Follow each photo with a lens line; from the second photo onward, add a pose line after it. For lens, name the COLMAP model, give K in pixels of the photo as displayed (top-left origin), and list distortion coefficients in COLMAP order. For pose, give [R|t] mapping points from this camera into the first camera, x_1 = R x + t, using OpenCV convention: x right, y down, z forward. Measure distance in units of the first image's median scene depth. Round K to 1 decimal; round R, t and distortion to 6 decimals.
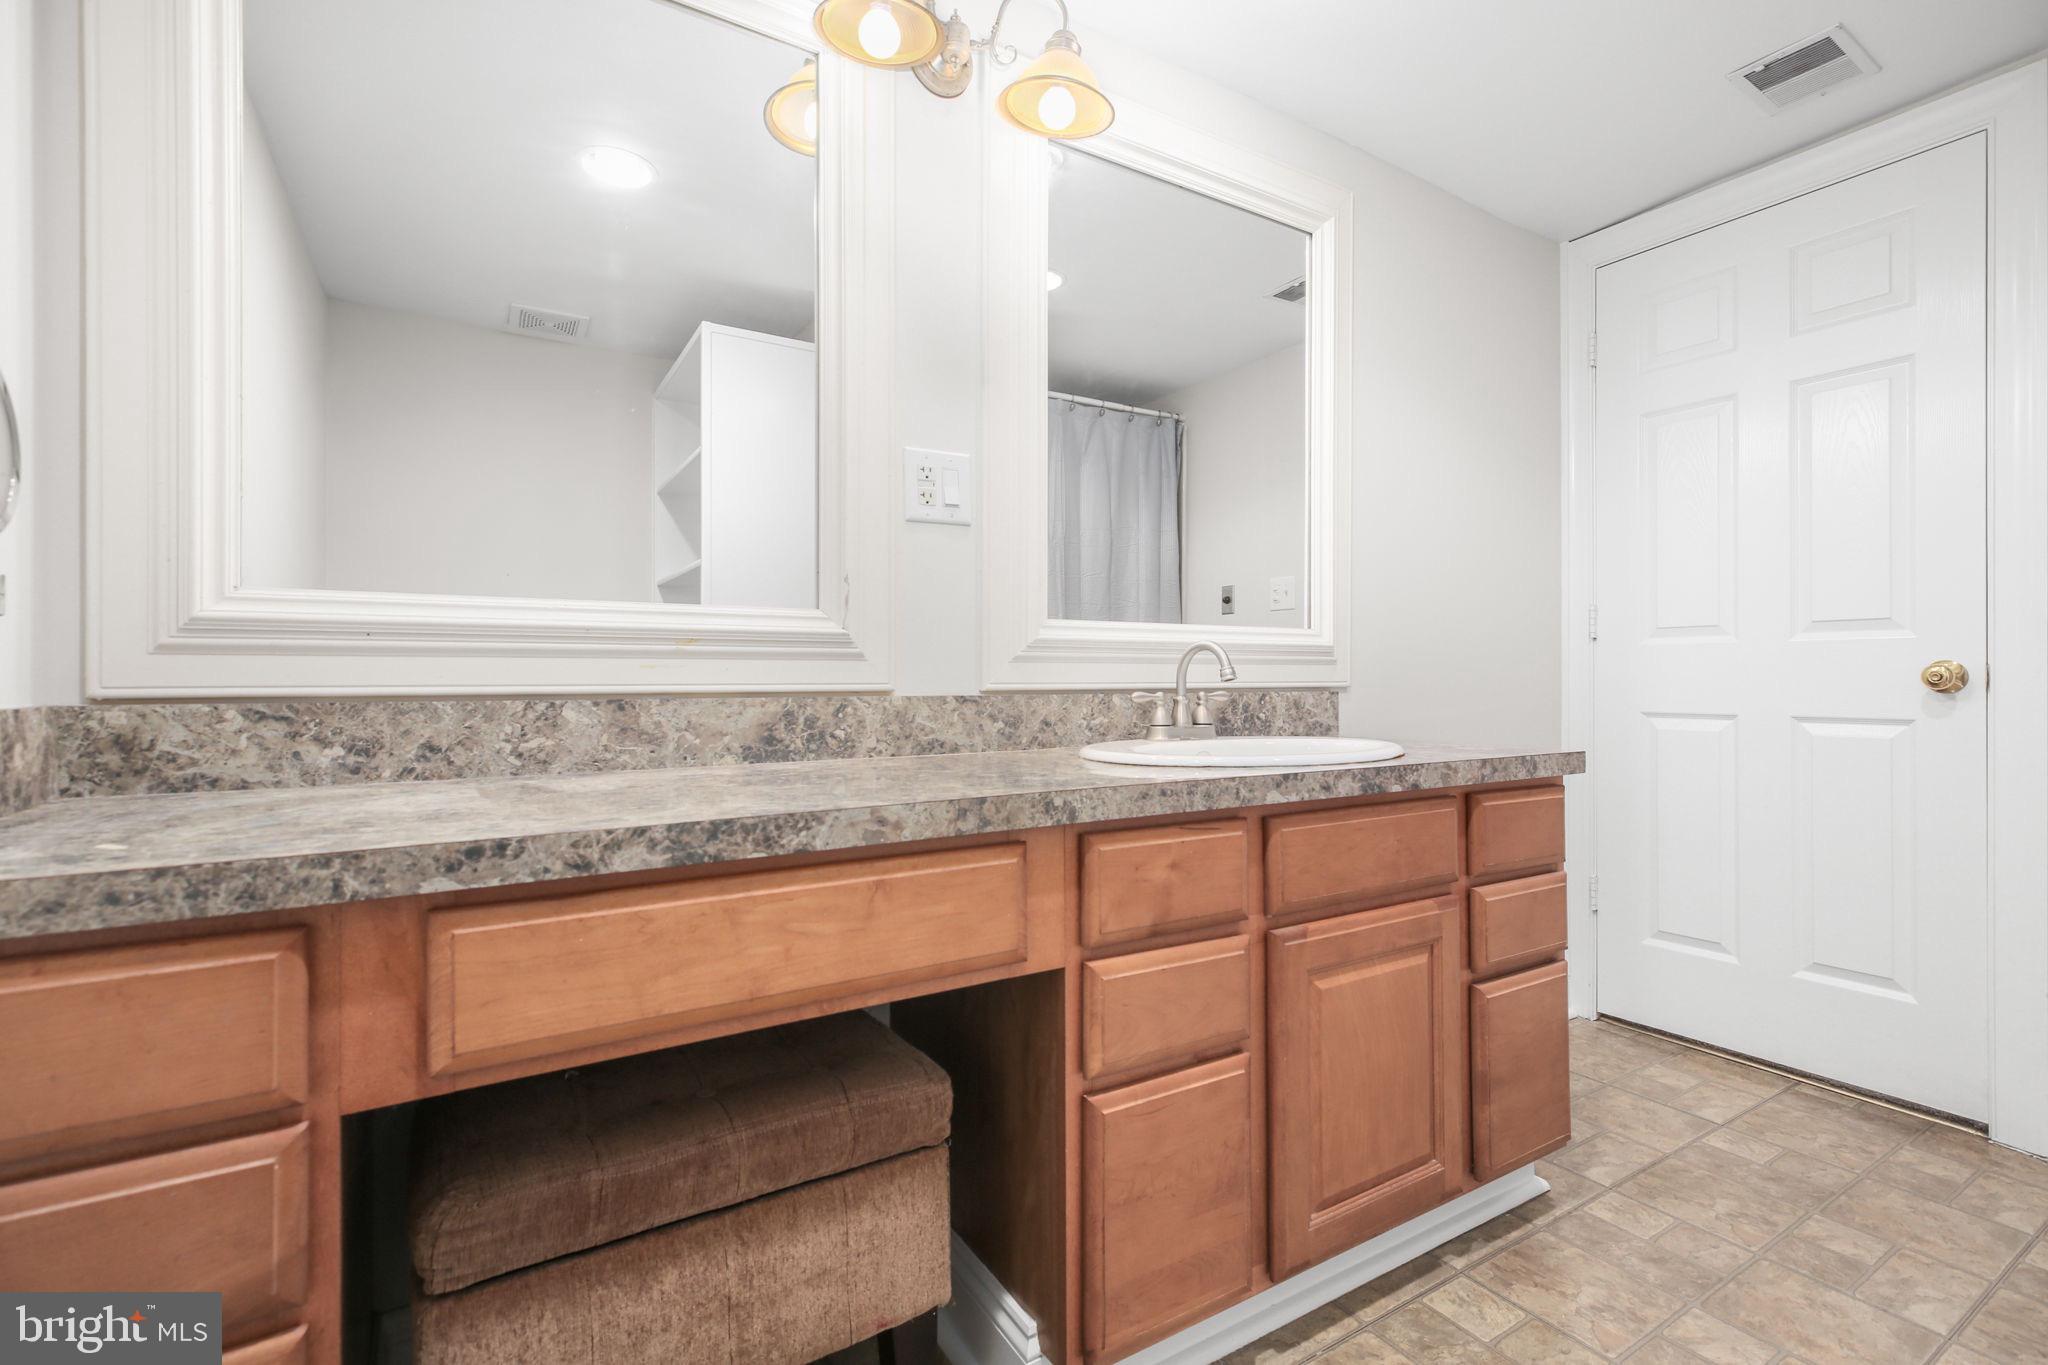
lens RADIAL K [[930.3, 0, 1031.4], [0, 930.3, 671.0], [0, 0, 1]] dist [0.009237, -0.000035]
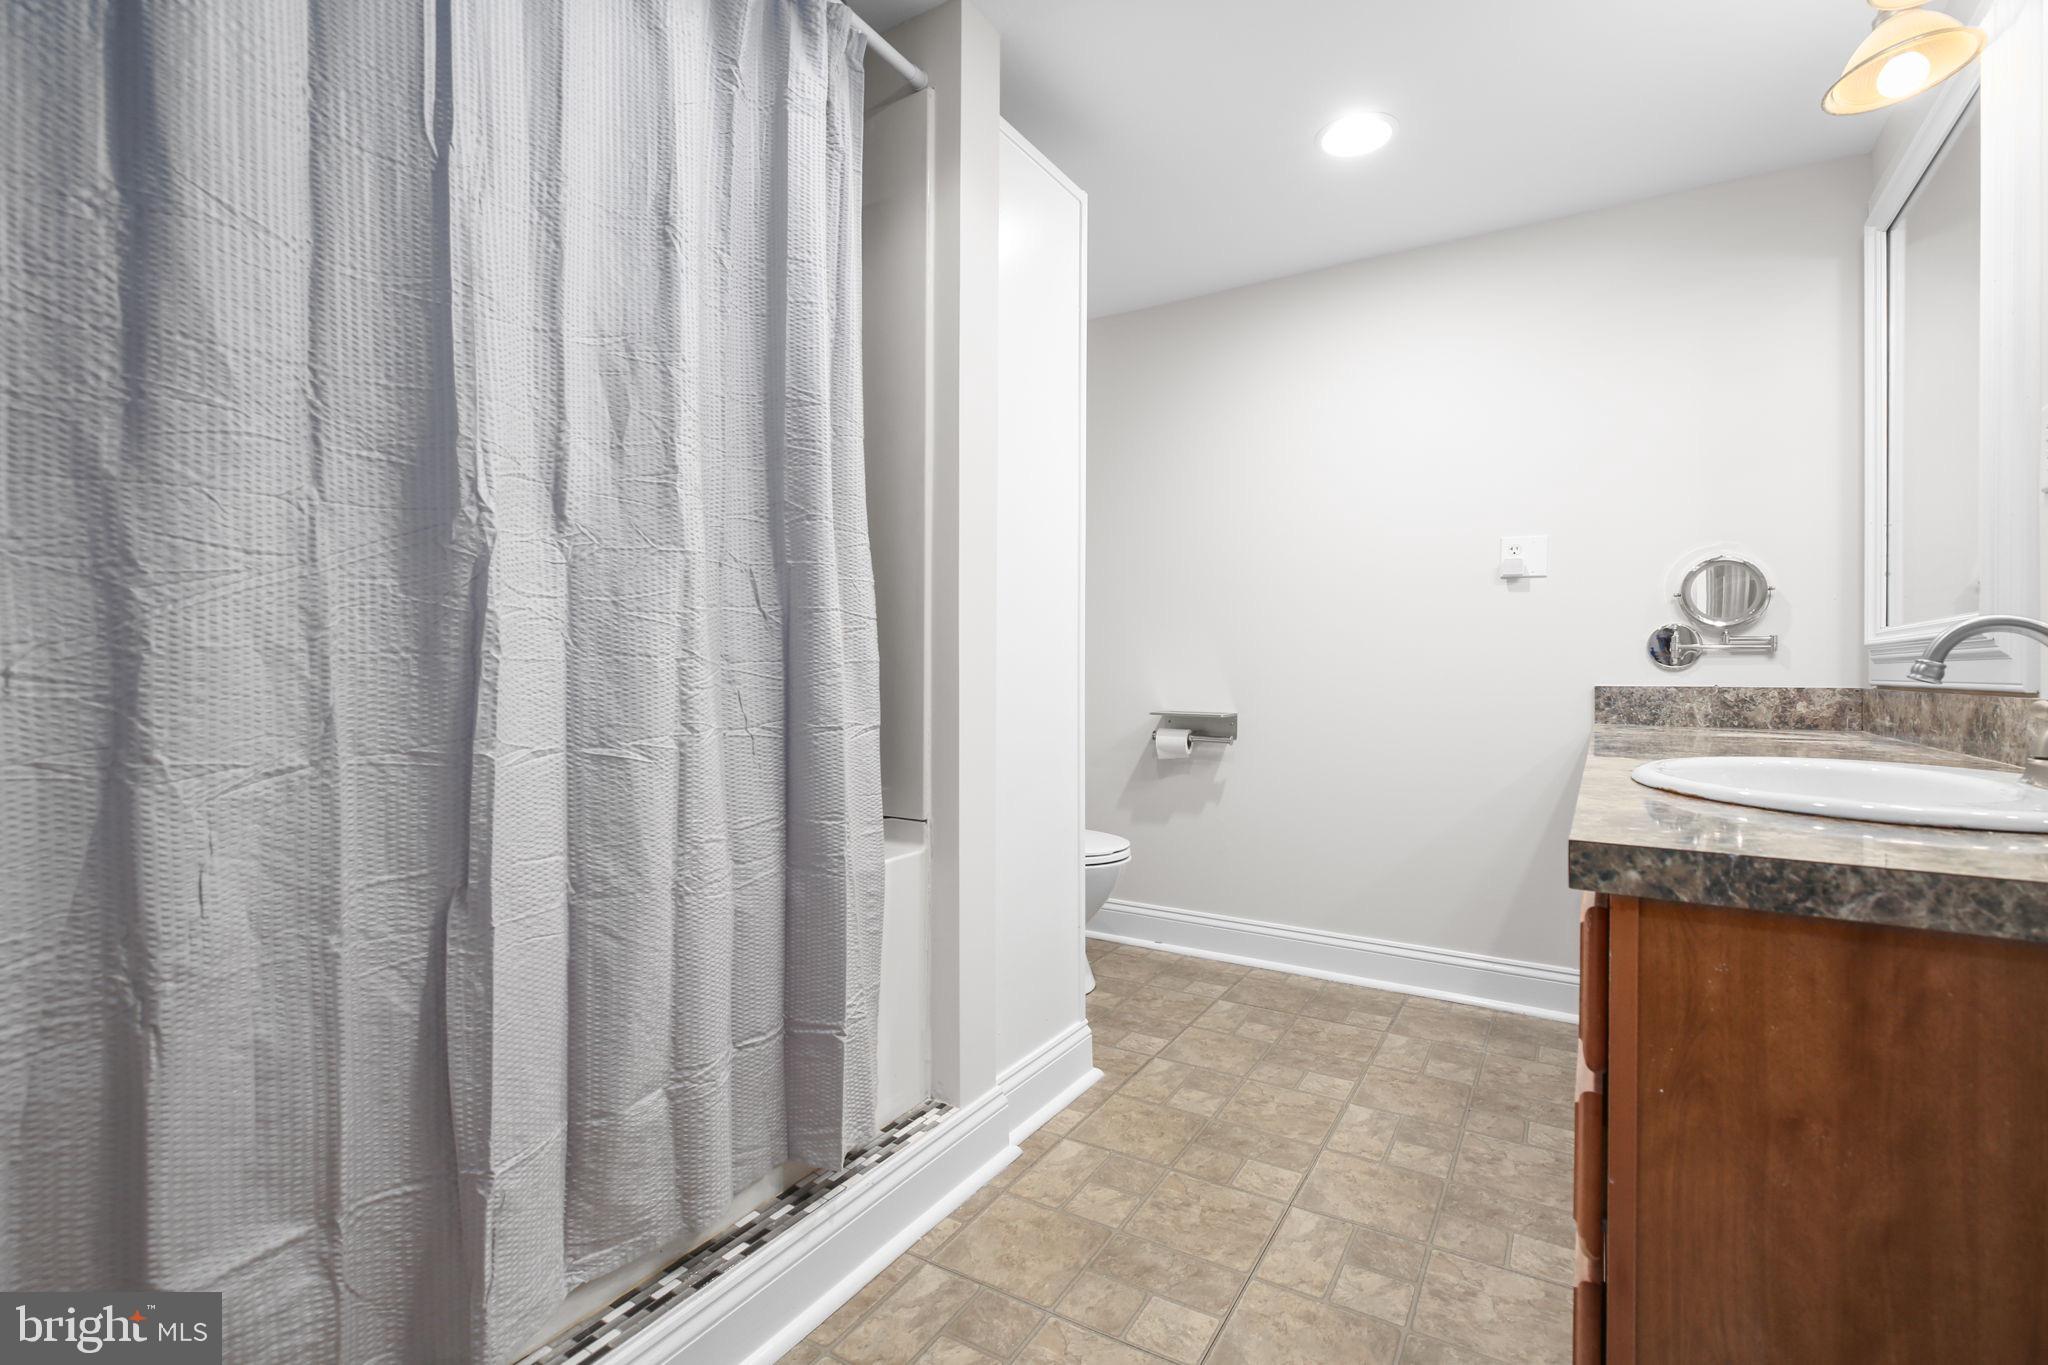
lens RADIAL K [[930.3, 0, 1031.4], [0, 930.3, 671.0], [0, 0, 1]] dist [0.009237, -0.000035]
pose [[-0.893576, -0.001953, -0.448907, 1.614972], [-0.000448, 0.999994, -0.003460, 0.009222], [0.448911, -0.002891, -0.893572, 1.715241]]
